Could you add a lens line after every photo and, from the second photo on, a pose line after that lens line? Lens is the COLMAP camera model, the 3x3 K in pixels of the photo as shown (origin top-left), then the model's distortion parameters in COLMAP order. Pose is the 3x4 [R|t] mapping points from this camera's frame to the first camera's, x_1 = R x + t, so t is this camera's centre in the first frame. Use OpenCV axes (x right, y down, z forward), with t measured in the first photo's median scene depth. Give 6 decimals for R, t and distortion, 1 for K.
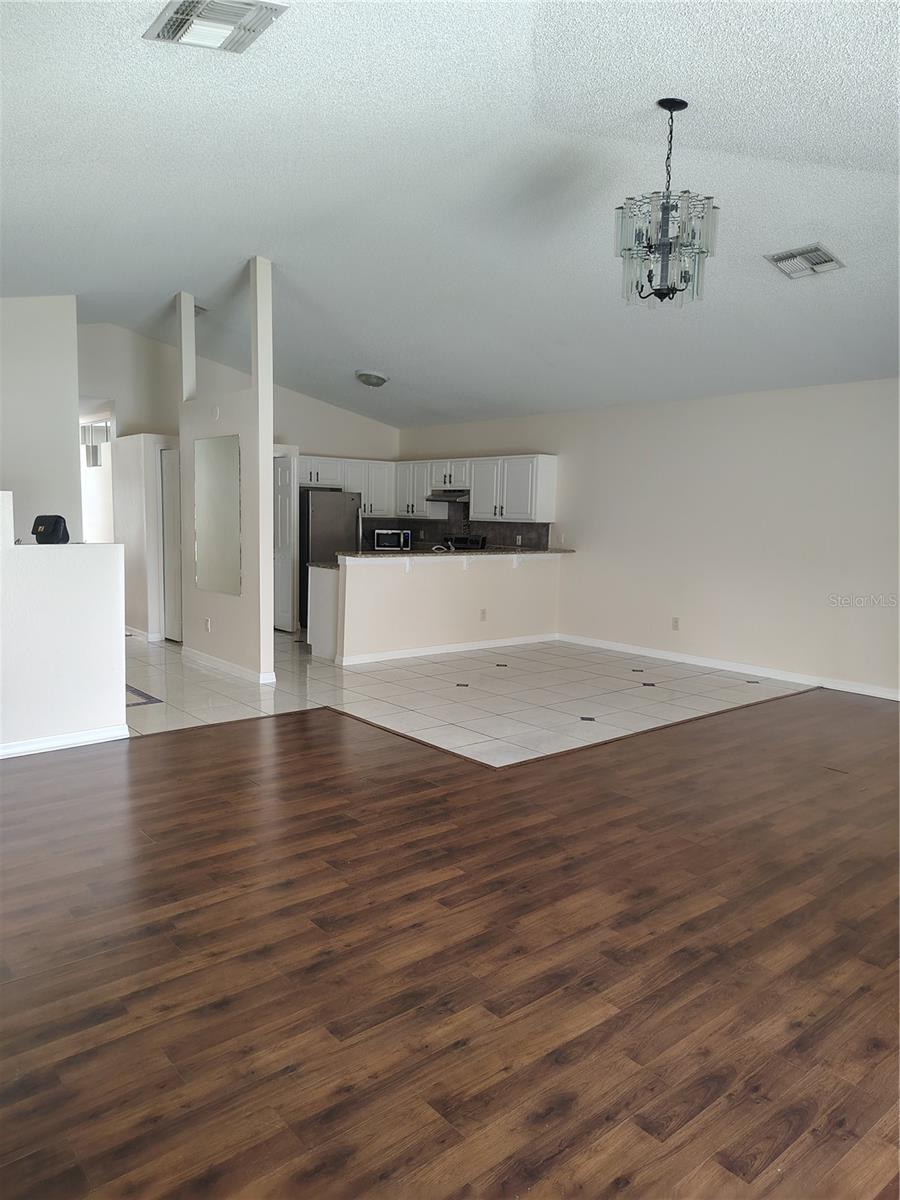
lens RADIAL K [[823.6, 0, 439.3], [0, 823.6, 599.8], [0, 0, 1]] dist [0.042931, -0.046870]
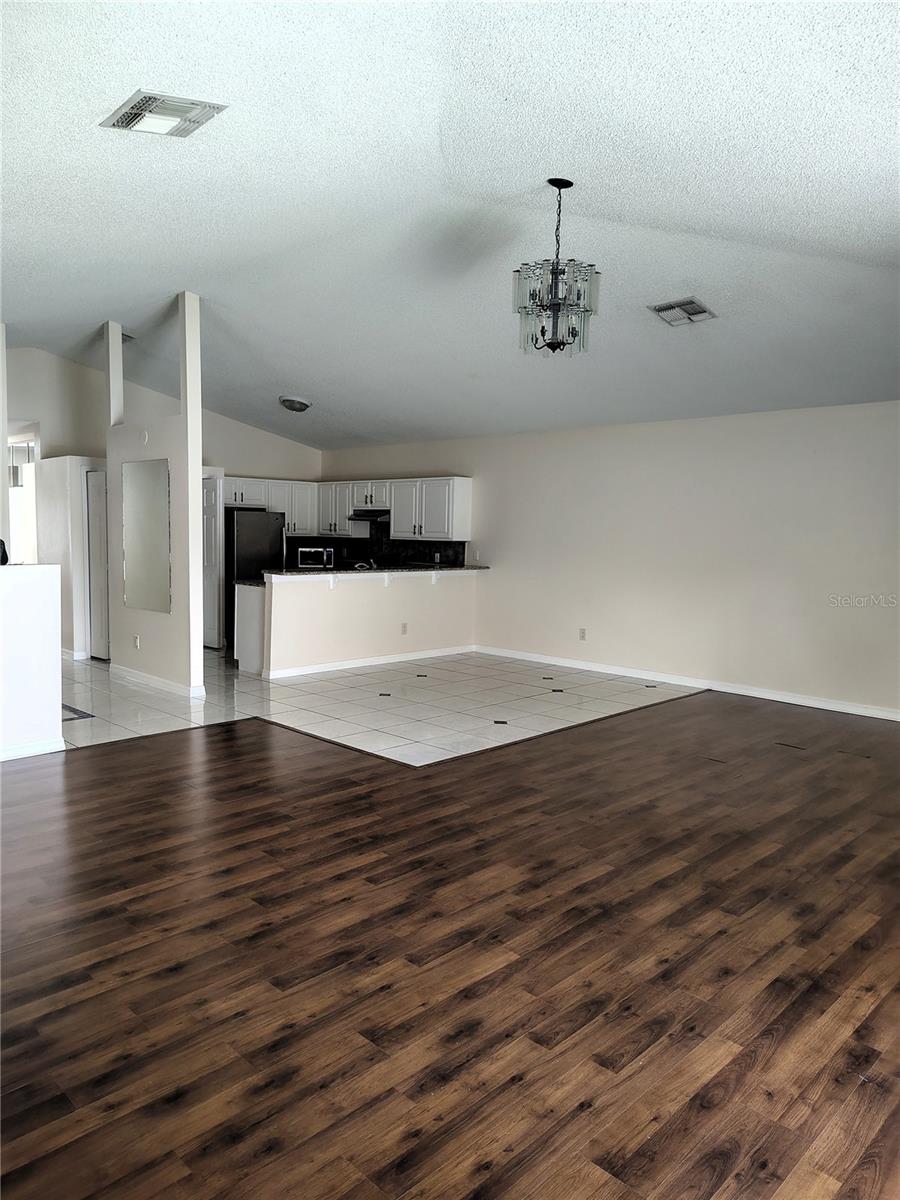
lens RADIAL K [[823.6, 0, 427.9], [0, 823.6, 602.2], [0, 0, 1]] dist [0.042931, -0.046870]
pose [[0.996679, -0.010409, 0.080762, -0.002675], [0.011753, 0.999800, -0.016176, 0.003704], [-0.080578, 0.017071, 0.996602, -0.118316]]
